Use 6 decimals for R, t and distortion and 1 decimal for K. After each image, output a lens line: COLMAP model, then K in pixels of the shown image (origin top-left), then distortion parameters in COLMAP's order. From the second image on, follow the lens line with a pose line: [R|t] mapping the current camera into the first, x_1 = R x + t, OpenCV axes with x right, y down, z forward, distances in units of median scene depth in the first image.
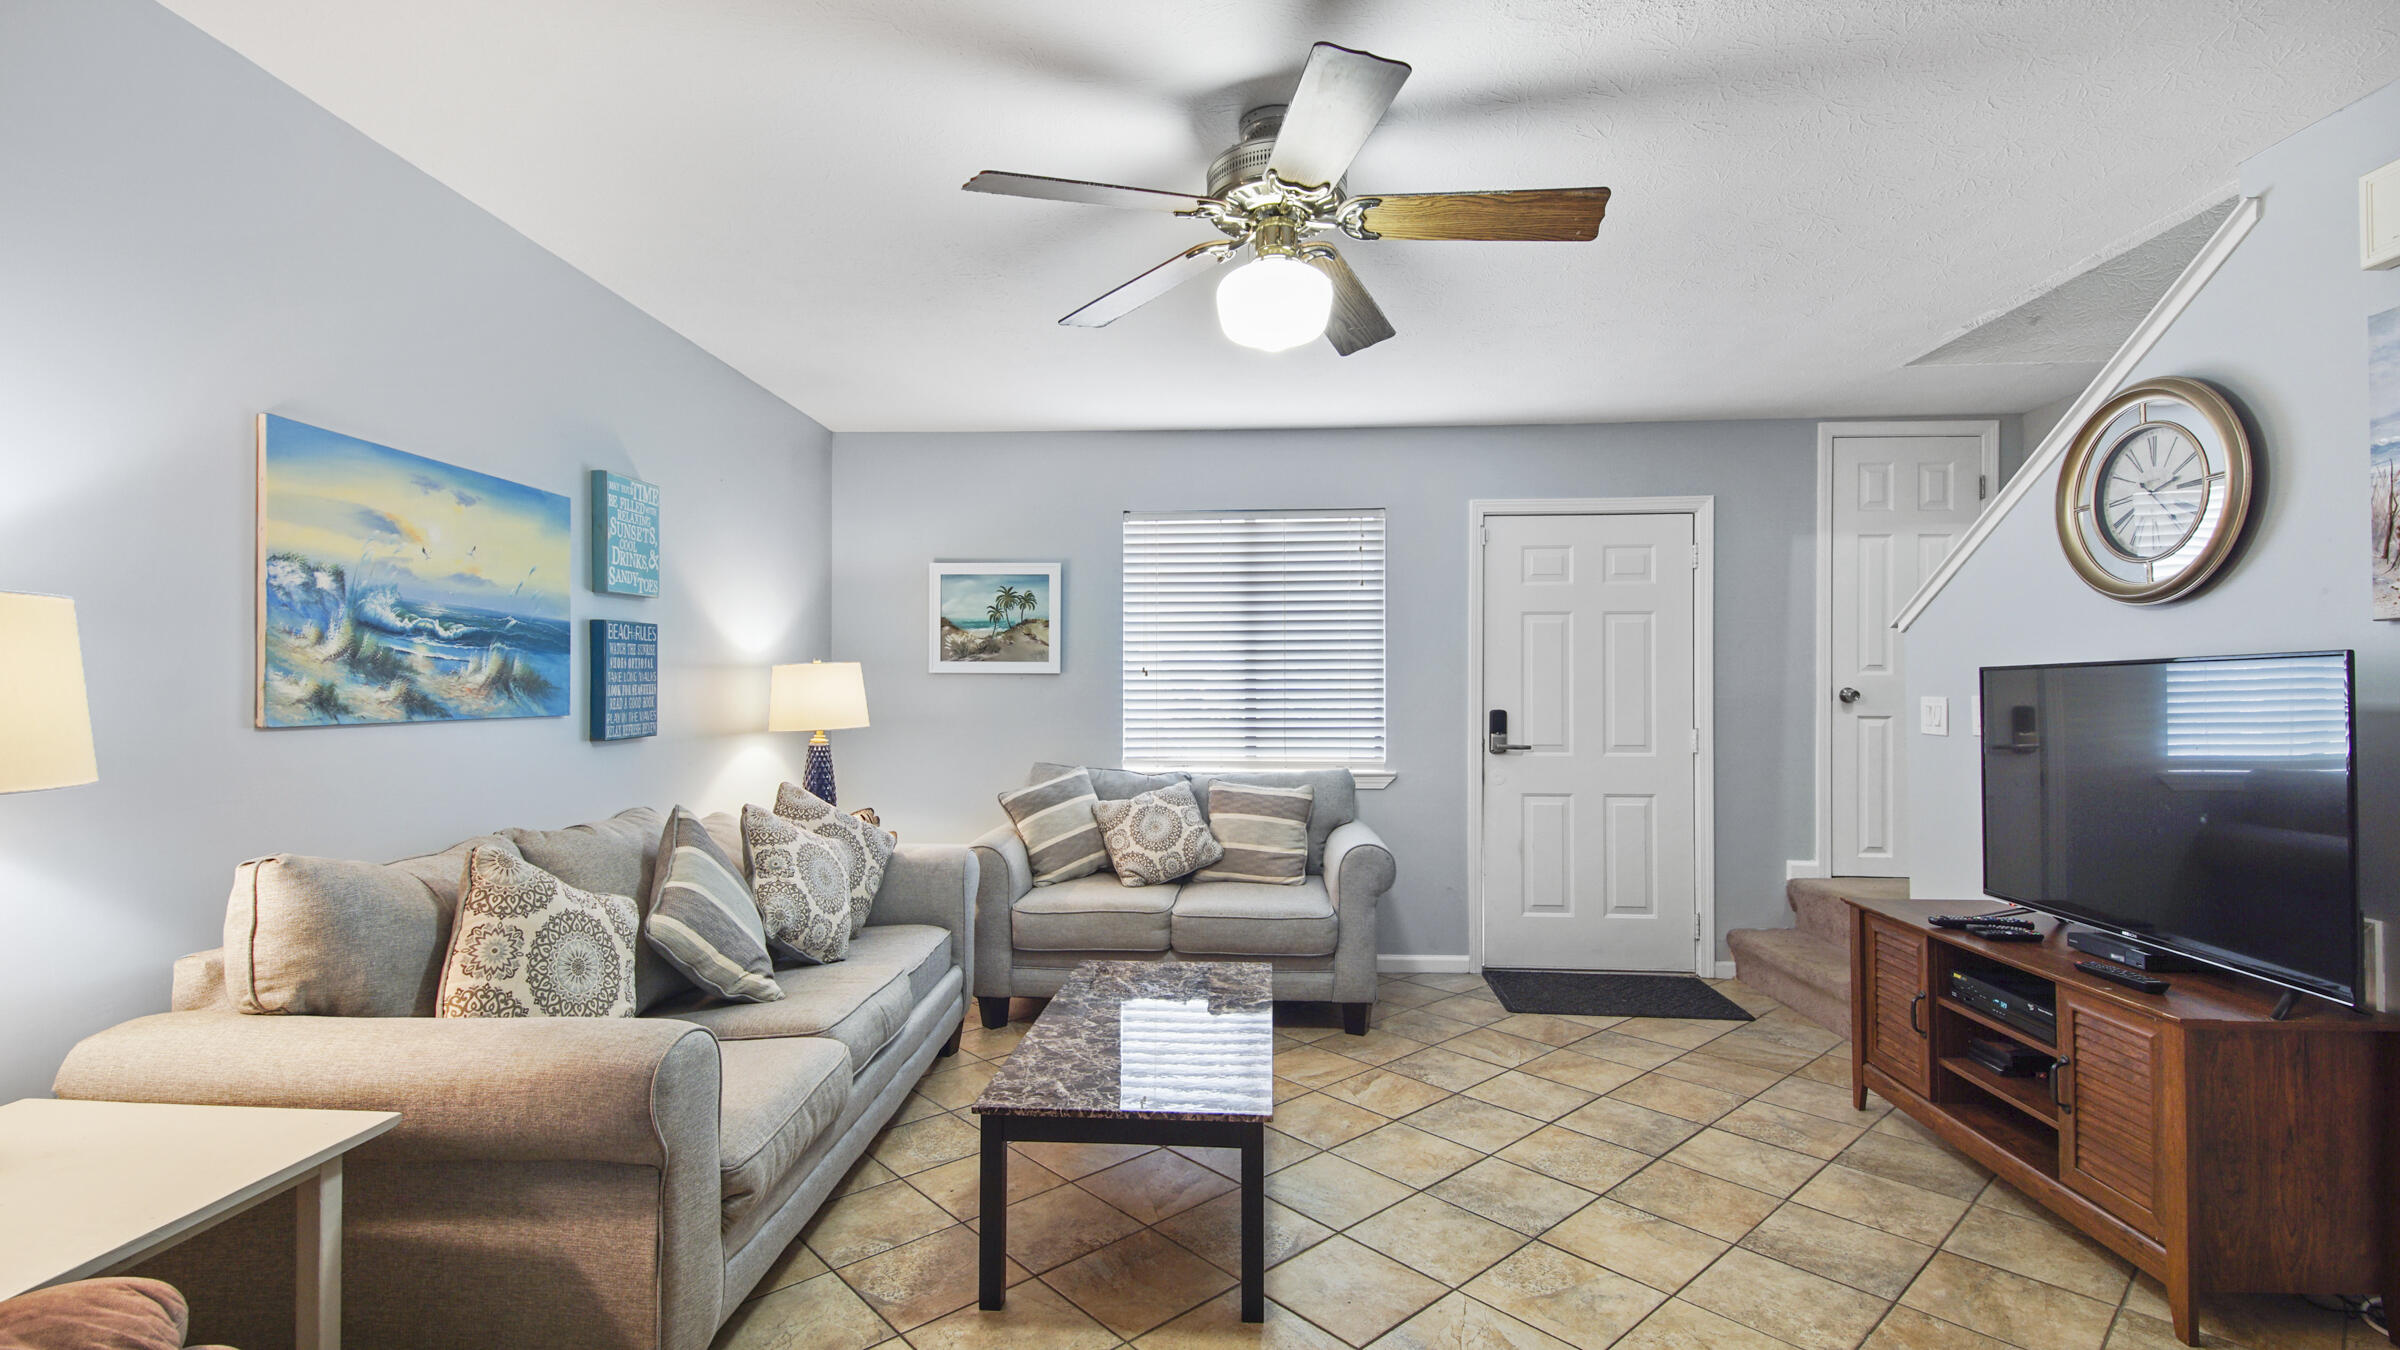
lens RADIAL K [[1031.3, 0, 1193.3], [0, 1031.3, 669.2], [0, 0, 1]] dist [0.032406, -0.019073]
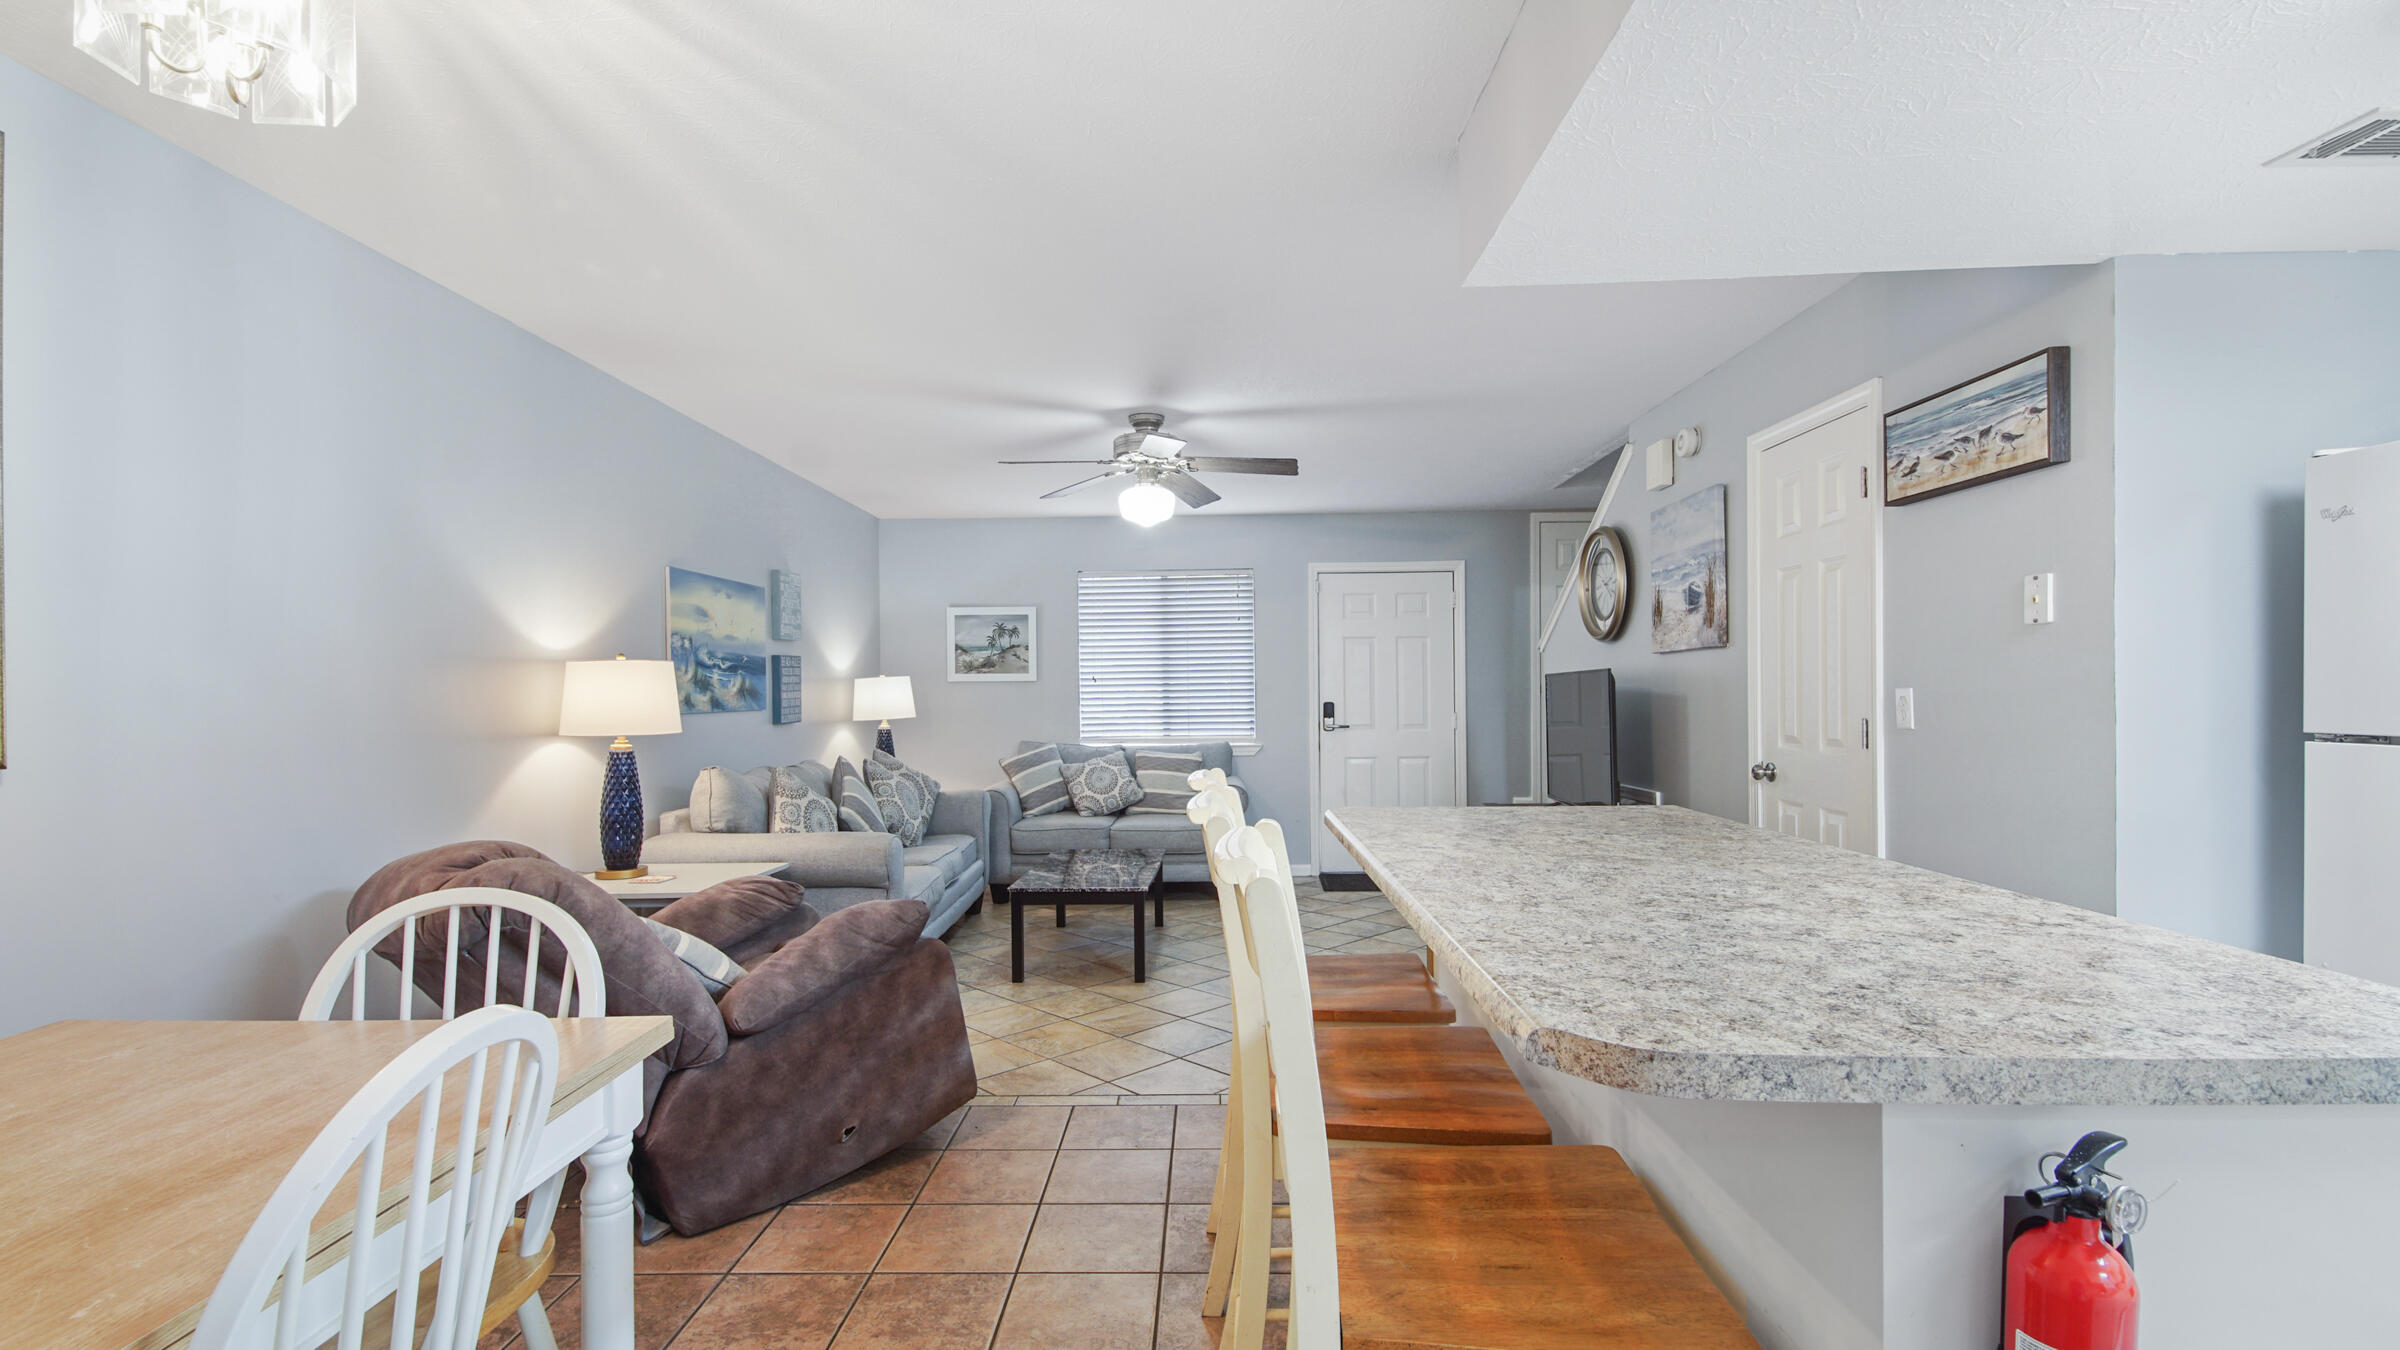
lens RADIAL K [[1031.3, 0, 1193.3], [0, 1031.3, 669.2], [0, 0, 1]] dist [0.032406, -0.019073]
pose [[0.999262, -0.011126, 0.036765, 0.049828], [0.011156, 0.999938, -0.000607, -0.011619], [-0.036756, 0.001017, 0.999324, -0.589064]]
